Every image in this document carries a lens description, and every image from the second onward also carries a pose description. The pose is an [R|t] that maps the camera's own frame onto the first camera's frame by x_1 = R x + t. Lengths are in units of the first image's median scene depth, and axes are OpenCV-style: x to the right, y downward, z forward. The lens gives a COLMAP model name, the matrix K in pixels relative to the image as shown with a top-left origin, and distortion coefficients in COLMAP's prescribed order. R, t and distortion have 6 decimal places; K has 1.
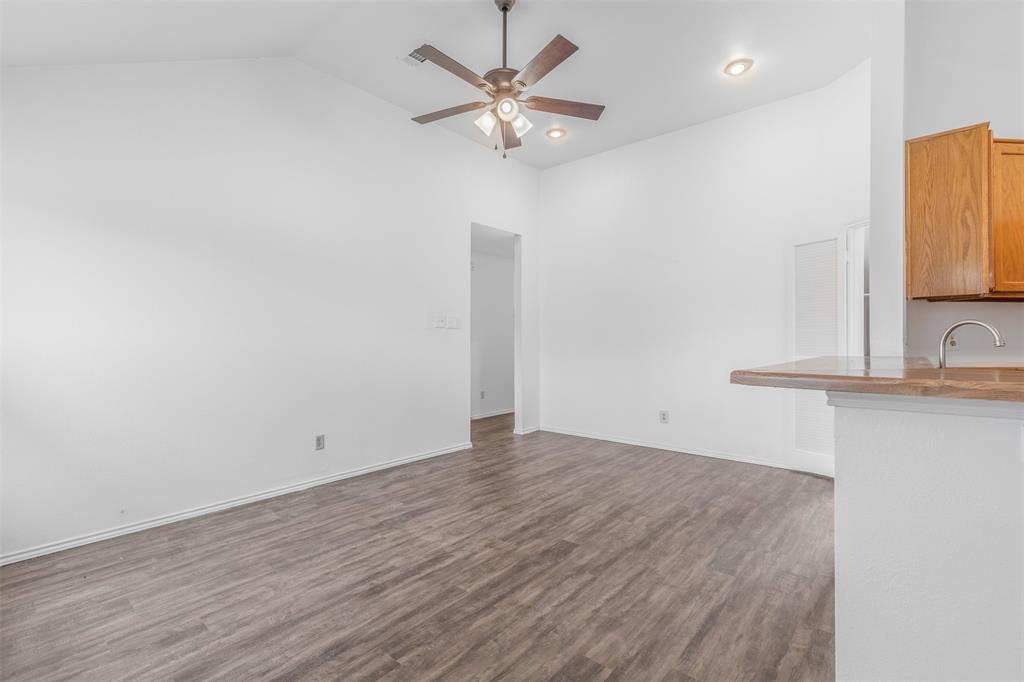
lens RADIAL K [[463.7, 0, 515.6], [0, 463.7, 343.3], [0, 0, 1]] dist [0.008416, -0.000986]
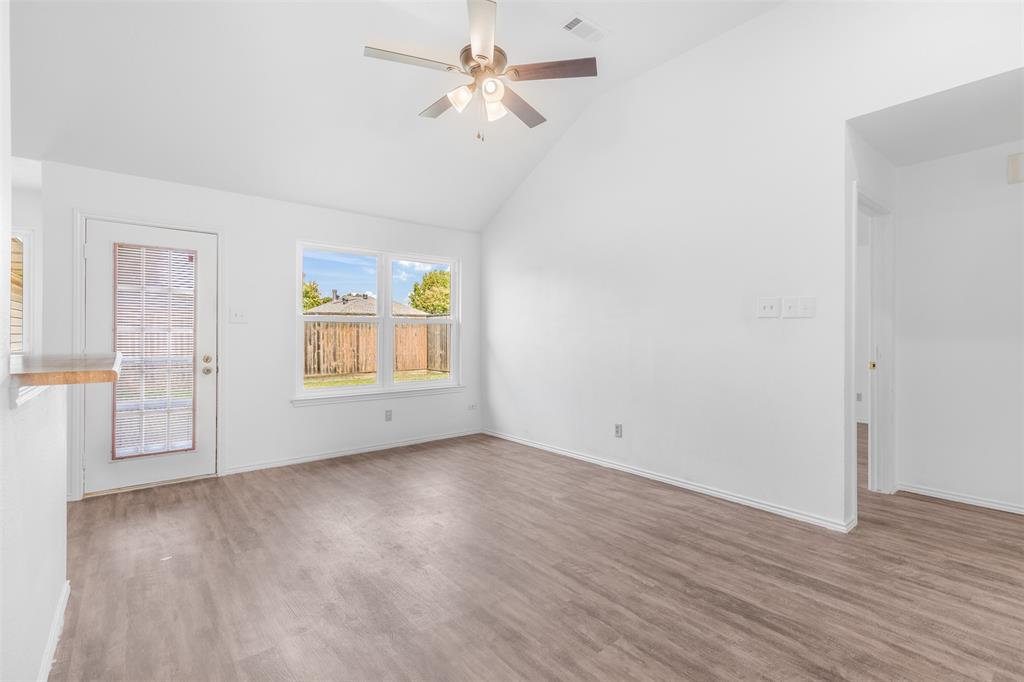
lens RADIAL K [[463.7, 0, 518.7], [0, 463.7, 335.9], [0, 0, 1]] dist [0.008416, -0.000986]
pose [[-0.170944, 0.003933, -0.985273, 0.694099], [-0.005639, 0.999972, 0.004970, -0.011423], [0.985265, 0.006405, -0.170917, 0.970249]]
